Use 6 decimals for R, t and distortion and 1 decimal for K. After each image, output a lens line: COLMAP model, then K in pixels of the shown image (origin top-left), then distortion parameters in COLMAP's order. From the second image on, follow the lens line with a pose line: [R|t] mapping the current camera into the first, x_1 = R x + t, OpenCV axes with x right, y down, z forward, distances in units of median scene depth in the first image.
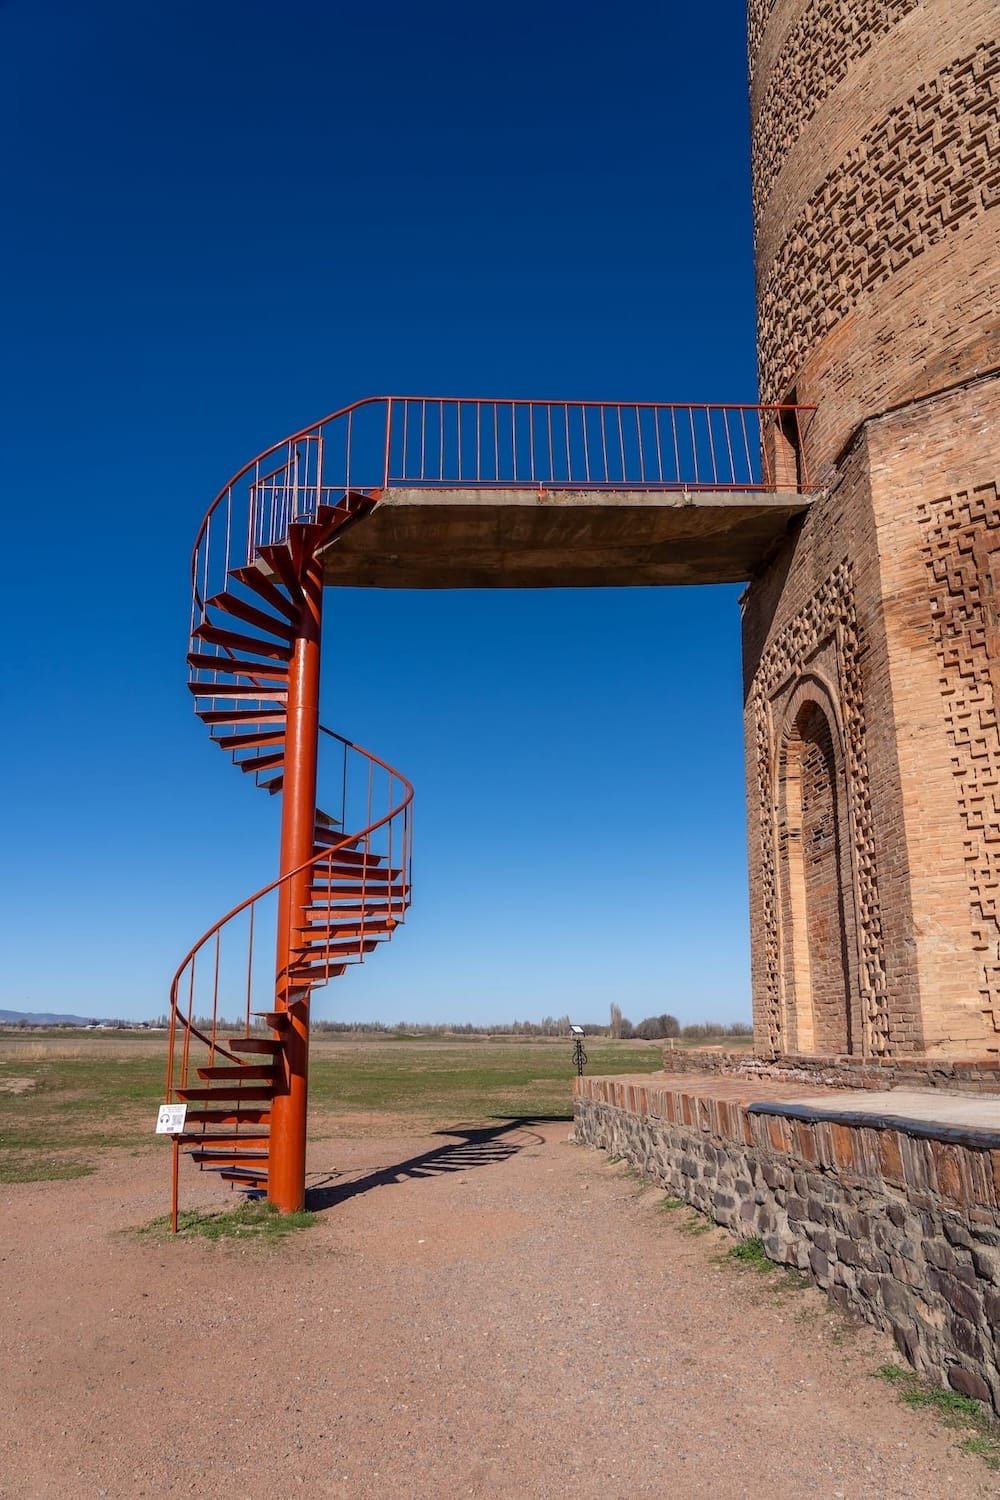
lens RADIAL K [[1060.0, 0, 499.0], [0, 1060.0, 749.7], [0, 0, 1]] dist [-0.004297, 0.006105]
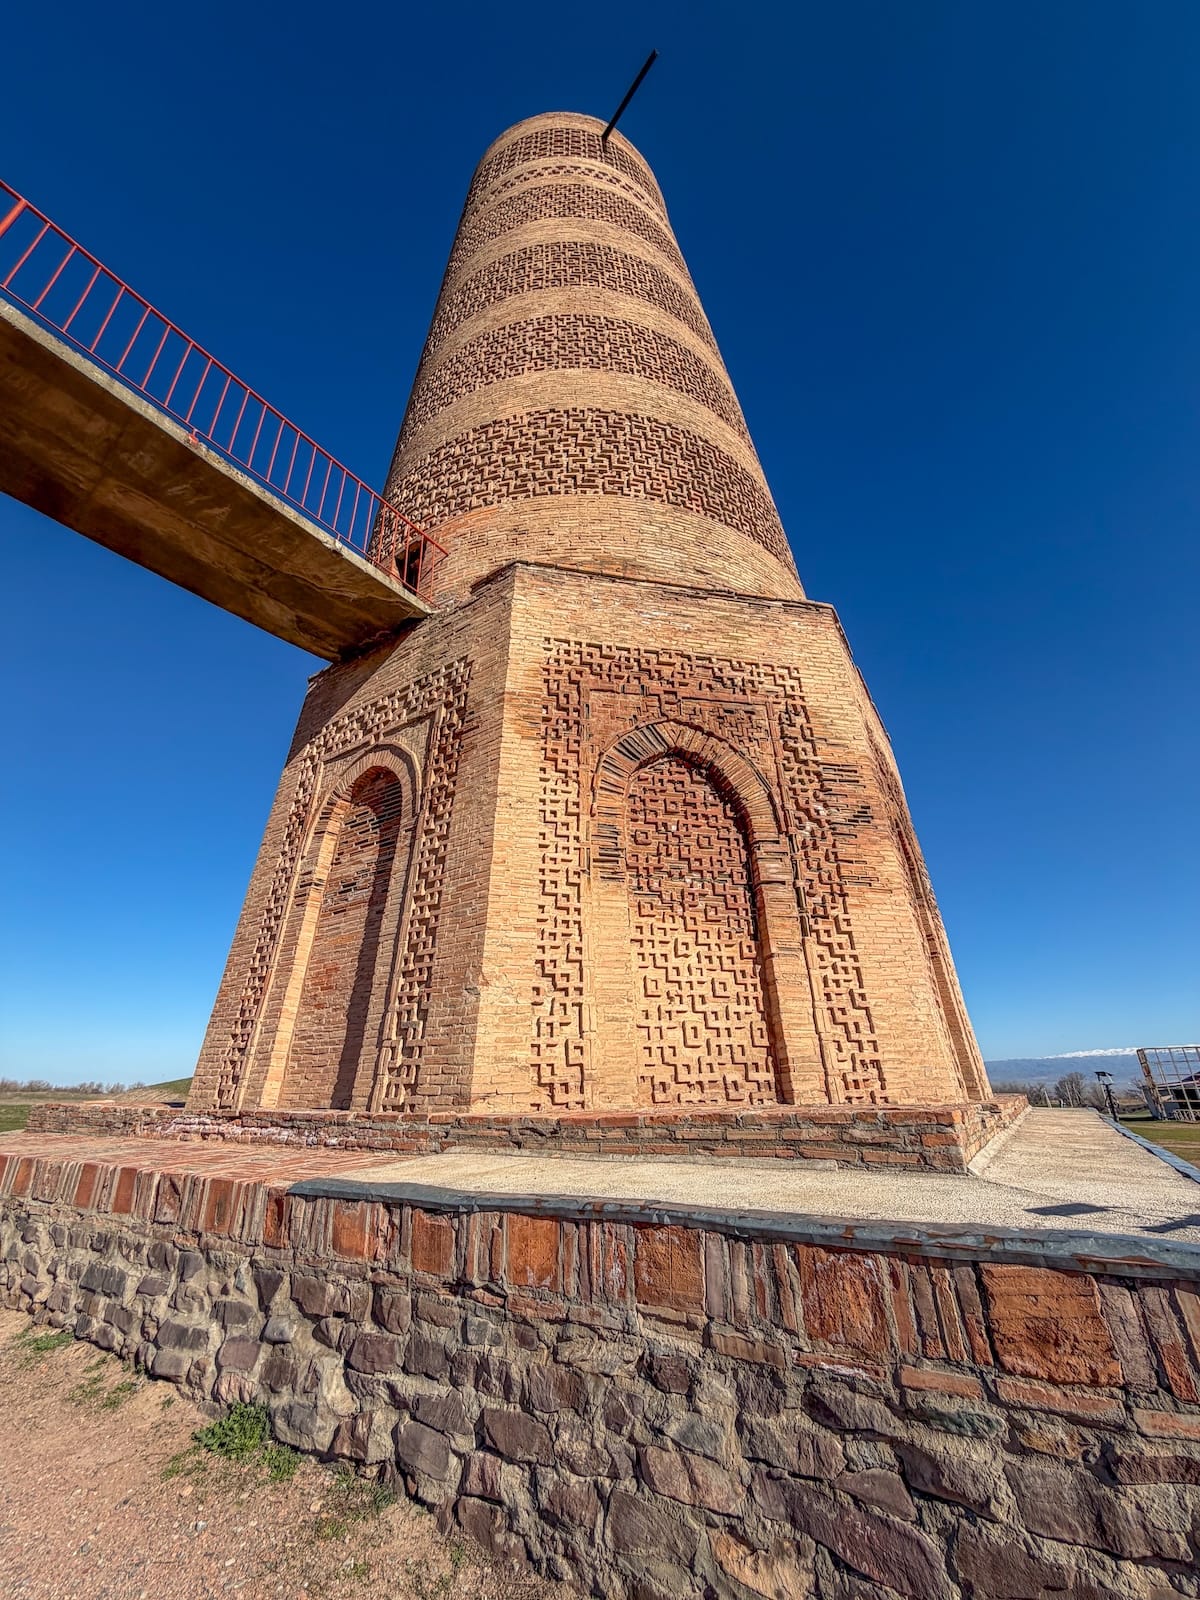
lens RADIAL K [[636.5, 0, 595.2], [0, 636.5, 798.5], [0, 0, 1]] dist [0.000921, 0.000296]
pose [[0.615336, 0.339926, 0.711205, -0.036955], [-0.213583, 0.940388, -0.264674, 0.140819], [-0.758778, 0.010962, 0.651257, 0.498294]]
